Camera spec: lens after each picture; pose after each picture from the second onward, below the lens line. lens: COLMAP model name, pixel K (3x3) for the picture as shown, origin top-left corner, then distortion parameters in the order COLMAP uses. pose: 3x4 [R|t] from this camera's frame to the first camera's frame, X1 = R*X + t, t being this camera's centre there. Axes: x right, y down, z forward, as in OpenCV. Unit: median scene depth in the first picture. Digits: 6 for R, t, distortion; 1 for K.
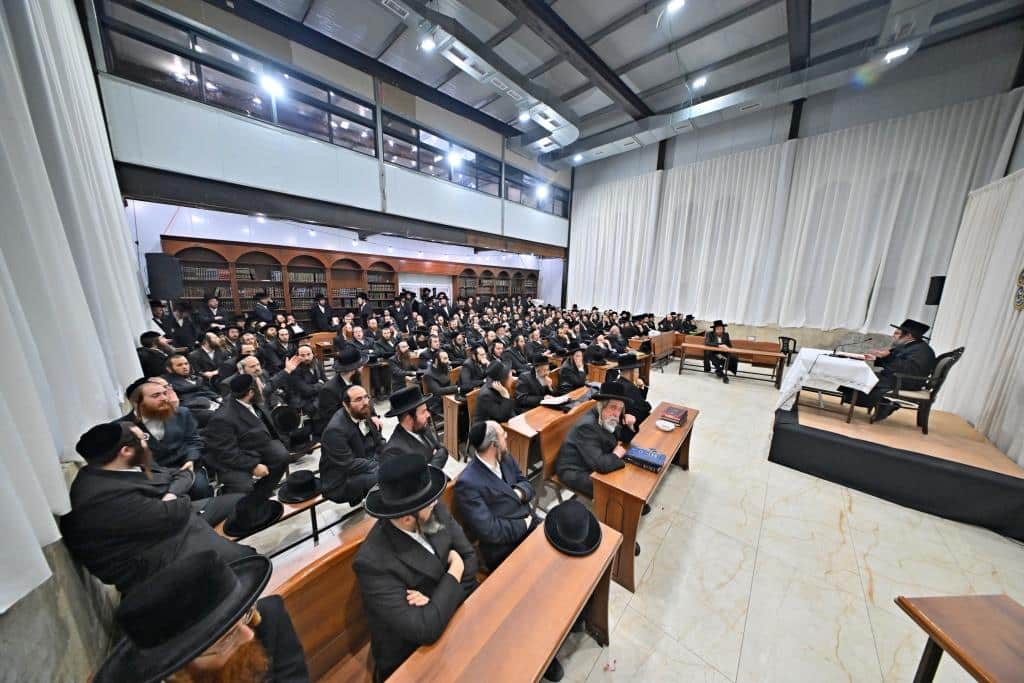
lens RADIAL K [[300.2, 0, 512.0], [0, 300.2, 341.5], [0, 0, 1]] dist [0.000607, -0.000018]
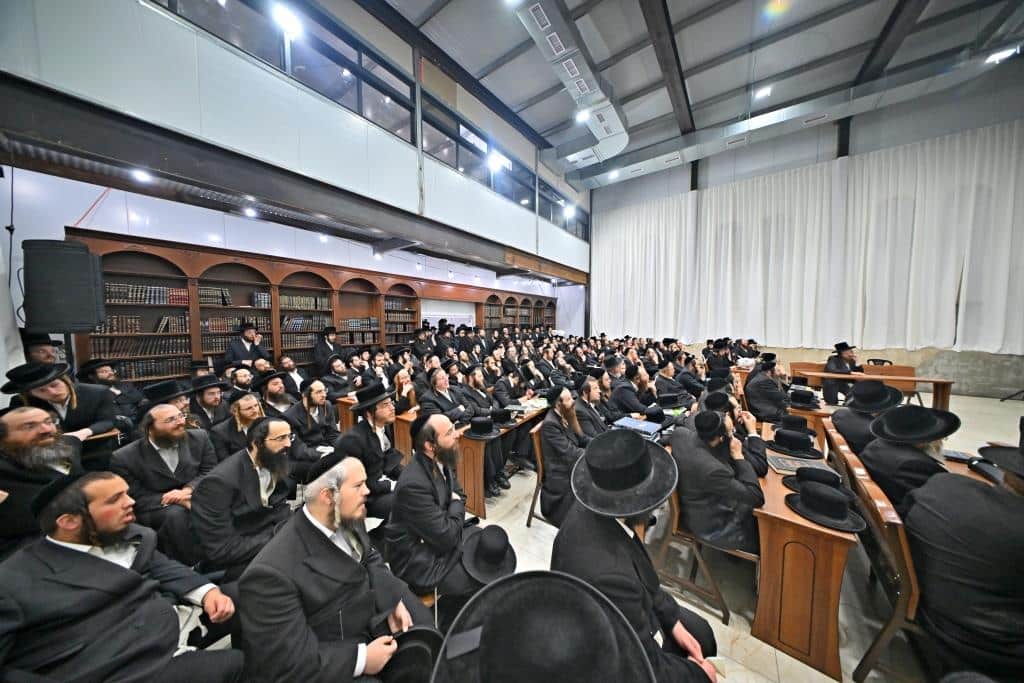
lens RADIAL K [[297.2, 0, 512.0], [0, 297.2, 341.5], [0, 0, 1]] dist [0.006662, -0.001814]
pose [[0.991535, -0.034014, 0.125307, -0.266986], [0.048539, 0.992207, -0.114754, -0.017498], [-0.120427, 0.119865, 0.985459, 0.238636]]
